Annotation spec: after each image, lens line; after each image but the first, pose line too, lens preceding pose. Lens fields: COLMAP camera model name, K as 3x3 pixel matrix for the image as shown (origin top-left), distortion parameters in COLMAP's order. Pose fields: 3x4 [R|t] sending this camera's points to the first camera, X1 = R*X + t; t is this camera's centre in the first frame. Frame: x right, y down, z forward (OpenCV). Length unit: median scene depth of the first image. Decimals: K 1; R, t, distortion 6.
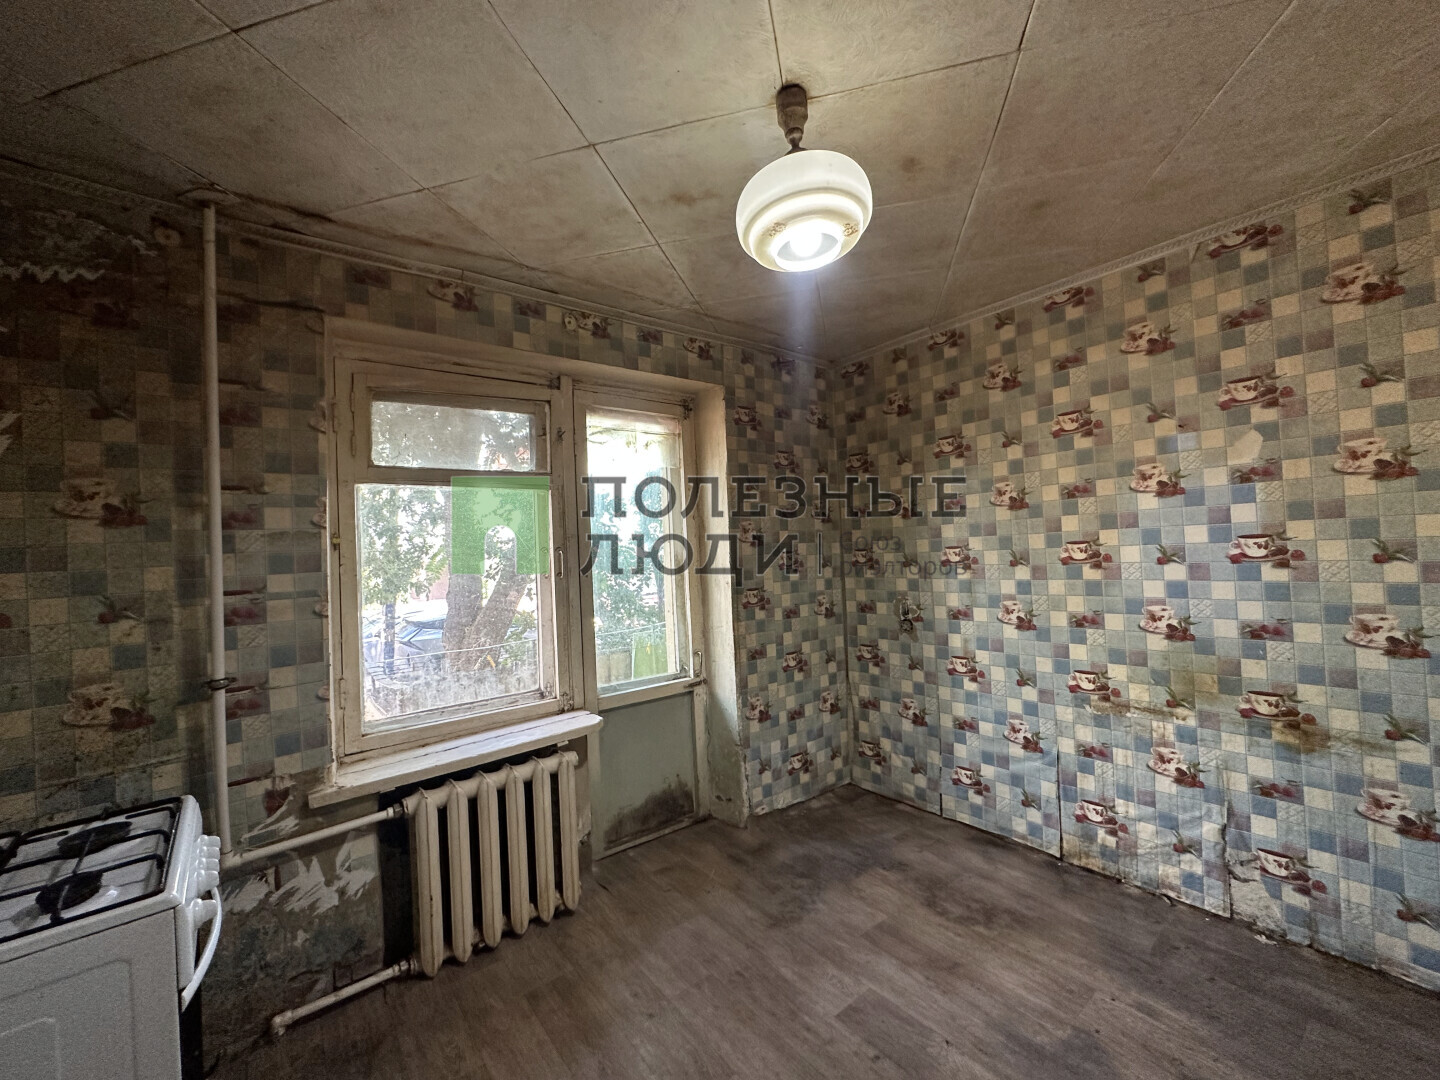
lens RADIAL K [[576.7, 0, 722.6], [0, 576.7, 541.1], [0, 0, 1]] dist [-0.003127, -0.000430]
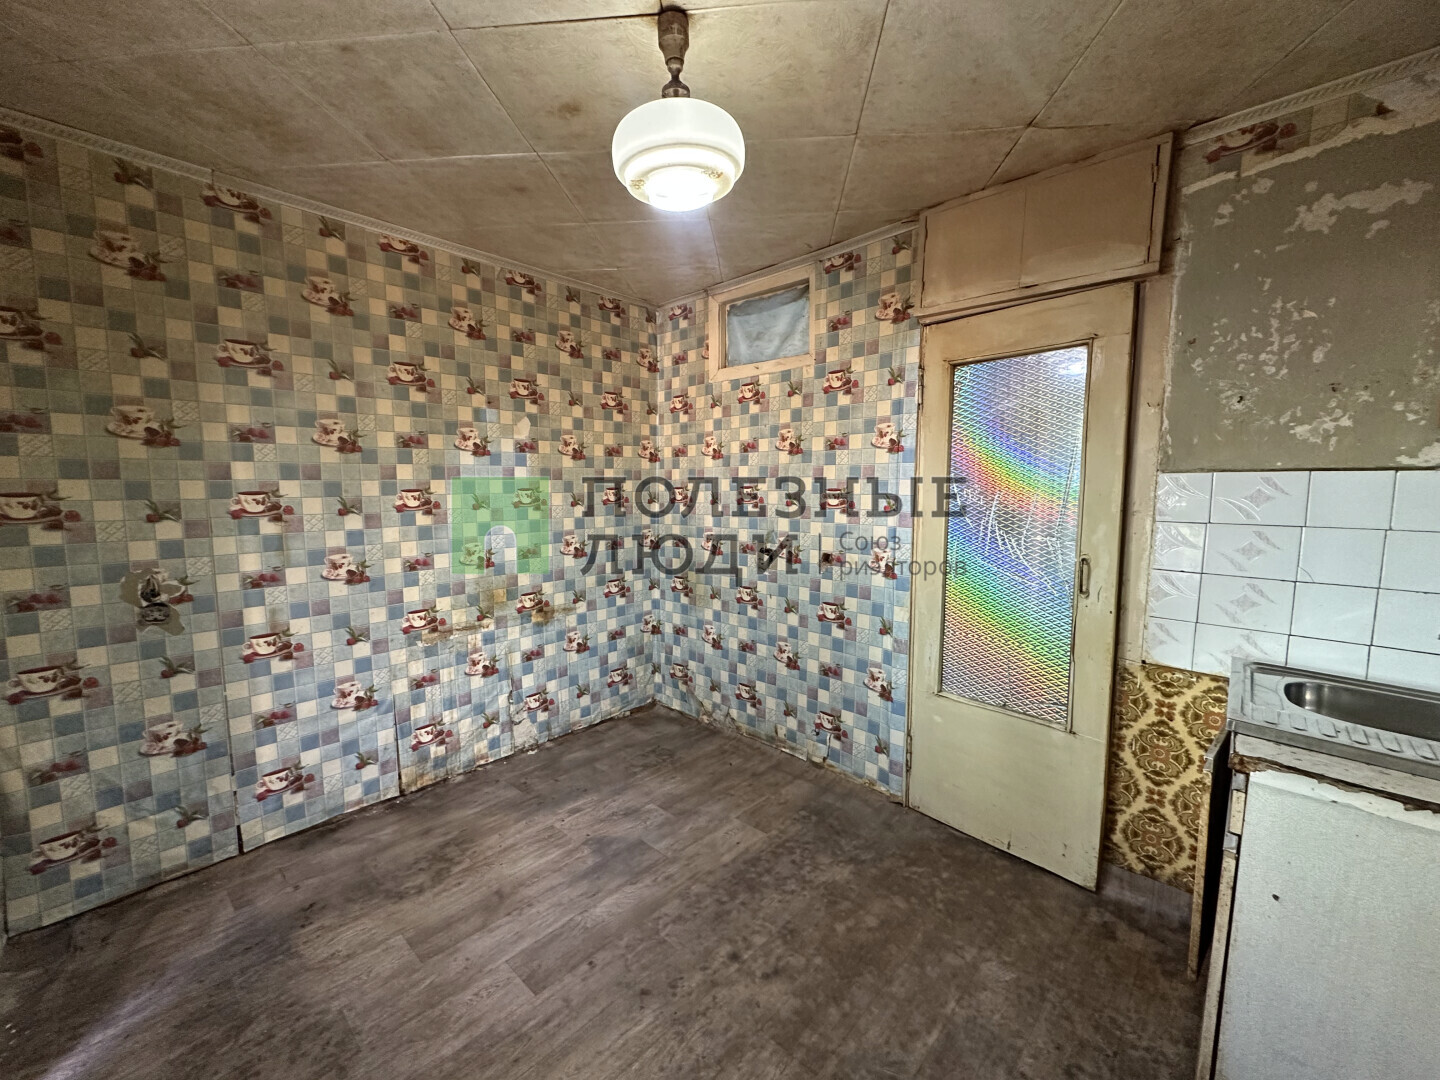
lens RADIAL K [[576.7, 0, 706.6], [0, 576.7, 541.5], [0, 0, 1]] dist [-0.003127, -0.000430]
pose [[-0.135416, -0.055494, 0.989233, -0.491687], [-0.008623, 0.998458, 0.054831, 0.031841], [-0.990751, -0.001106, -0.135686, 0.592232]]
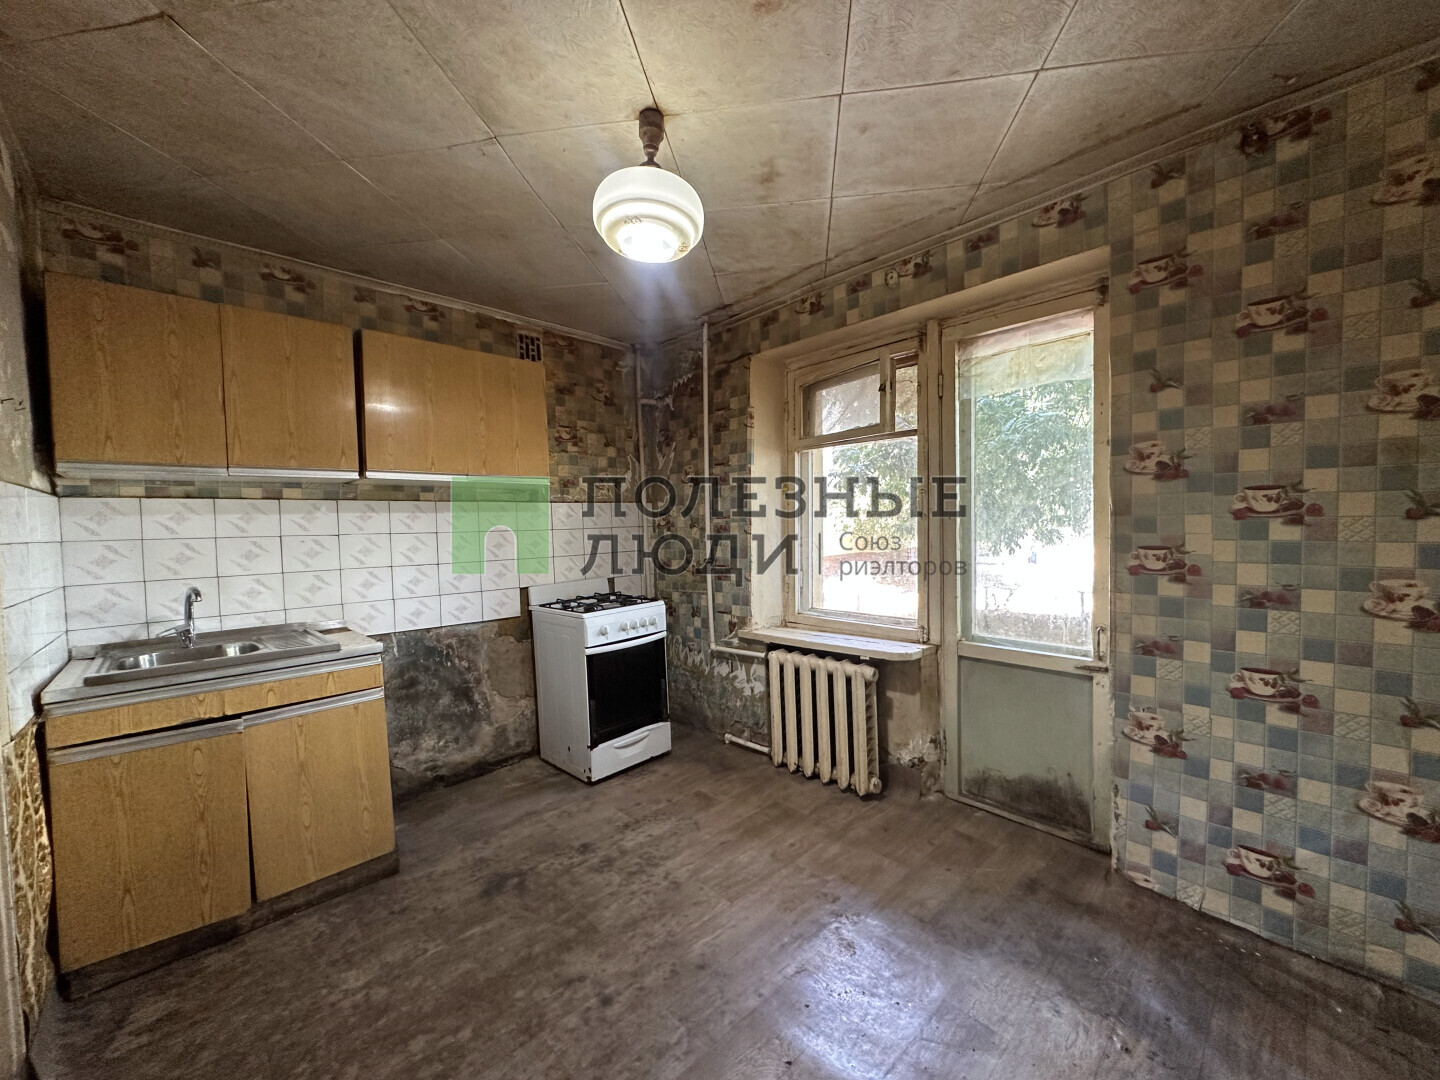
lens RADIAL K [[576.7, 0, 711.9], [0, 576.7, 540.2], [0, 0, 1]] dist [-0.003127, -0.000430]
pose [[0.089533, 0.068988, -0.993592, 0.770253], [0.028918, 0.996998, 0.071830, 0.017320], [0.995564, -0.035164, 0.087269, 0.543444]]
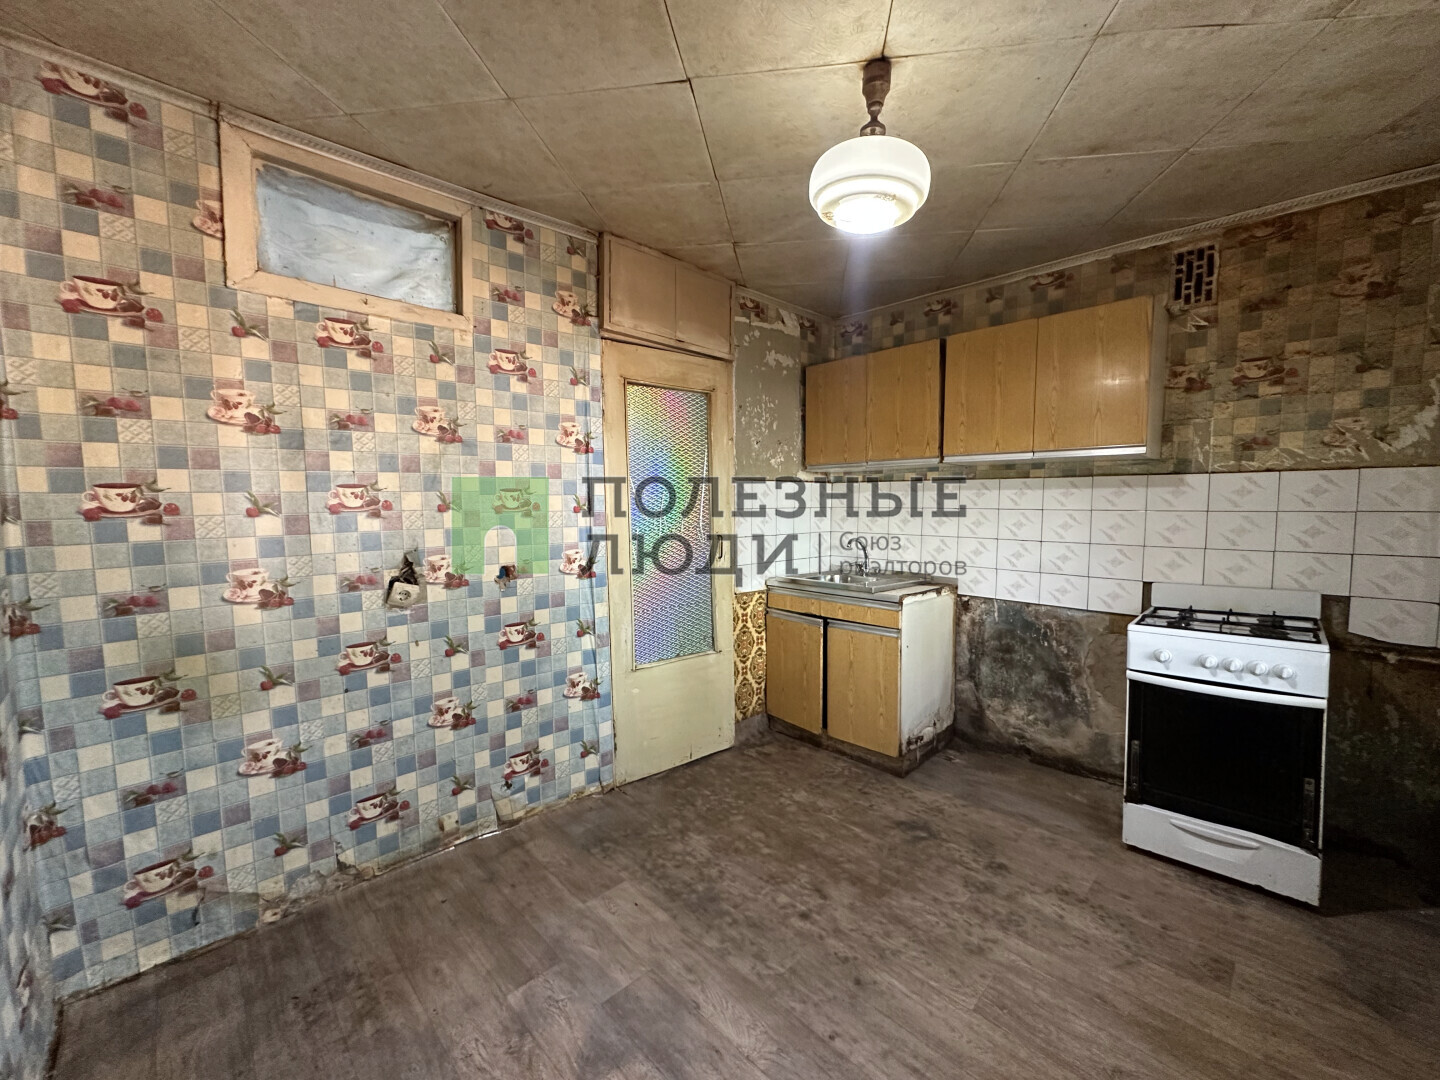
lens RADIAL K [[576.7, 0, 729.9], [0, 576.7, 541.7], [0, 0, 1]] dist [-0.003127, -0.000430]
pose [[-0.993820, 0.051034, -0.098575, 0.307056], [0.044578, 0.996782, 0.066624, 0.028860], [0.101658, 0.061818, -0.992897, 1.168404]]
